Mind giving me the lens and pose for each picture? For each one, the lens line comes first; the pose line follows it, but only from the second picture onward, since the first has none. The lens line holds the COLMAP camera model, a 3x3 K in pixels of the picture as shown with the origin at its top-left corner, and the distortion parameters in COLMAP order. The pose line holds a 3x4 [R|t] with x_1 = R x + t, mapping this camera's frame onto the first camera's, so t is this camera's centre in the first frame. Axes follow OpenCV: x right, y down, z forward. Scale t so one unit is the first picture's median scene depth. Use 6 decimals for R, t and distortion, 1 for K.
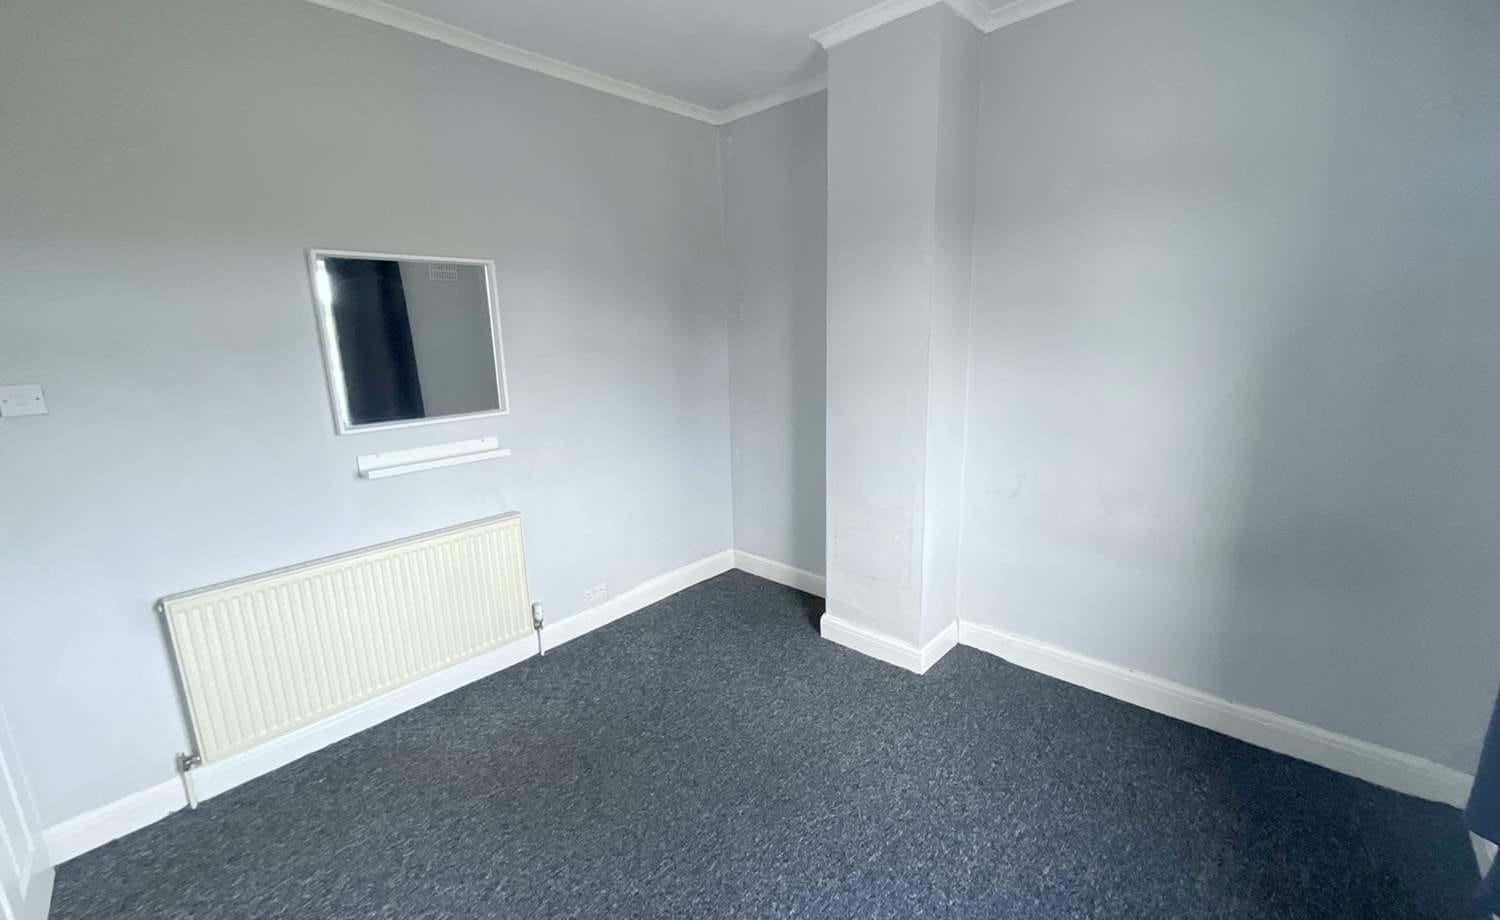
lens RADIAL K [[610.2, 0, 750.0], [0, 610.2, 460.0], [0, 0, 1]] dist [0.000012, -0.000091]
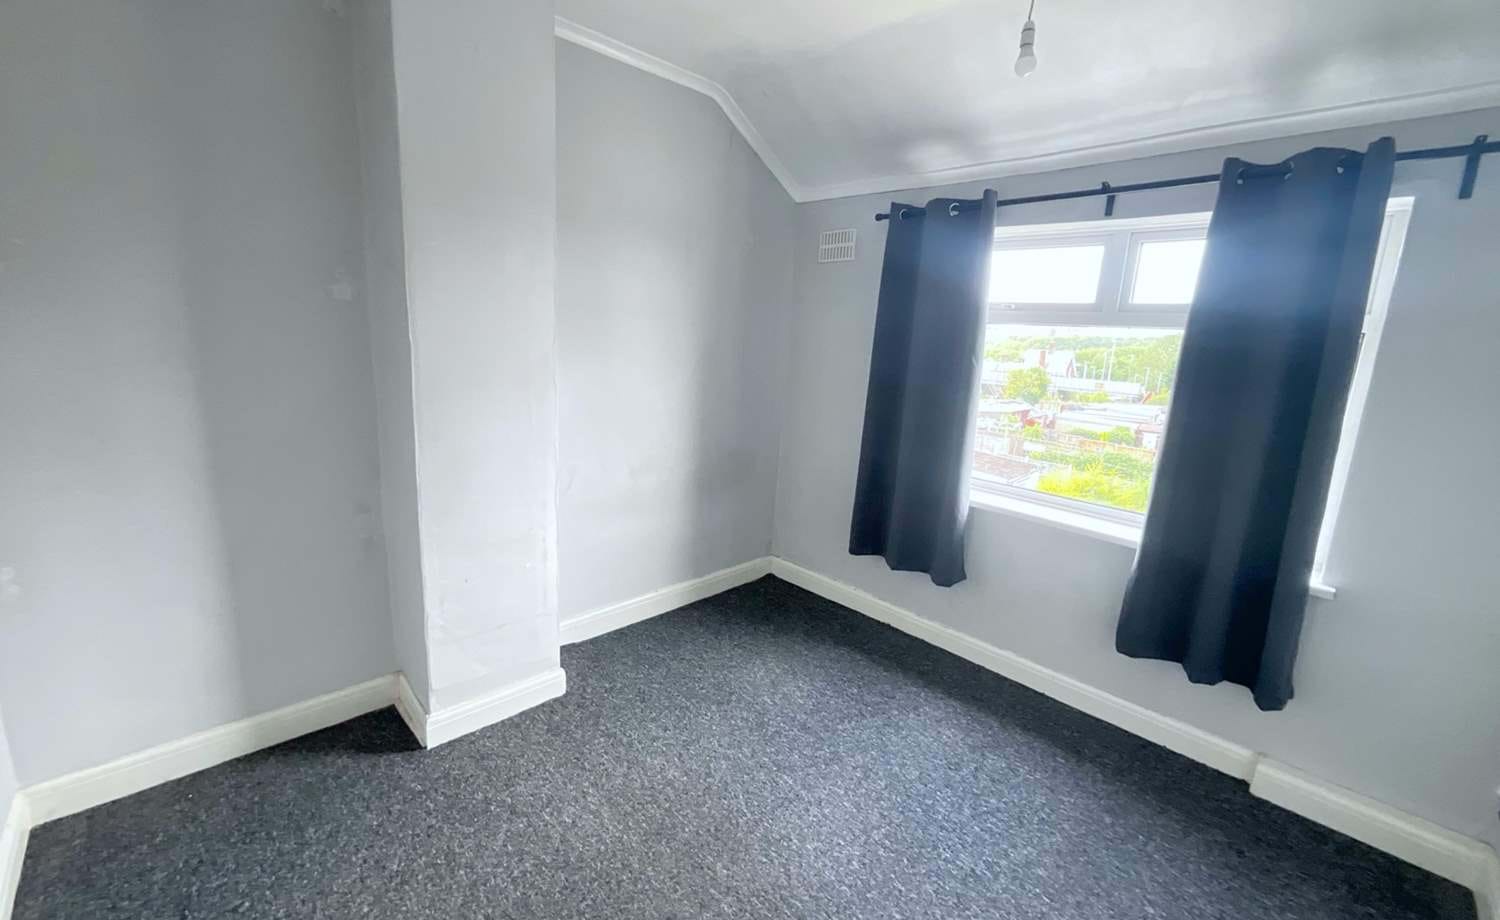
lens RADIAL K [[610.2, 0, 750.0], [0, 610.2, 460.0], [0, 0, 1]] dist [0.000012, -0.000091]
pose [[0.053117, -0.177535, 0.982680, -0.610395], [0.159344, 0.972967, 0.167167, -0.122872], [-0.985793, 0.147704, 0.079971, 0.620985]]
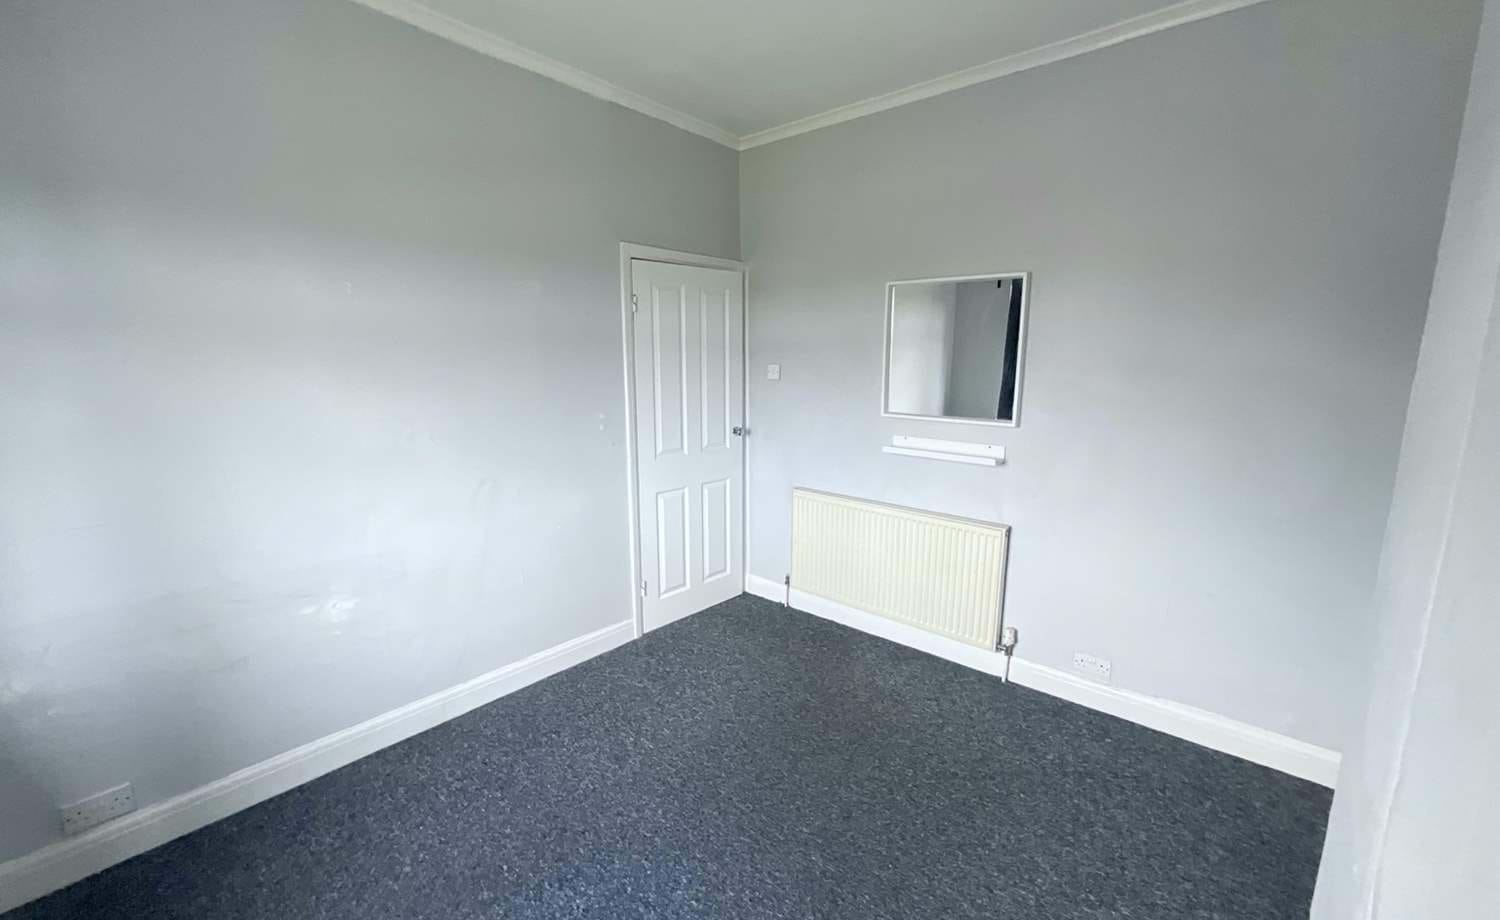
lens RADIAL K [[610.2, 0, 750.0], [0, 610.2, 460.0], [0, 0, 1]] dist [0.000012, -0.000091]
pose [[0.028097, 0.204248, -0.978516, 0.596738], [-0.215008, 0.957225, 0.193630, -0.130156], [0.976208, 0.204948, 0.070810, 0.552627]]
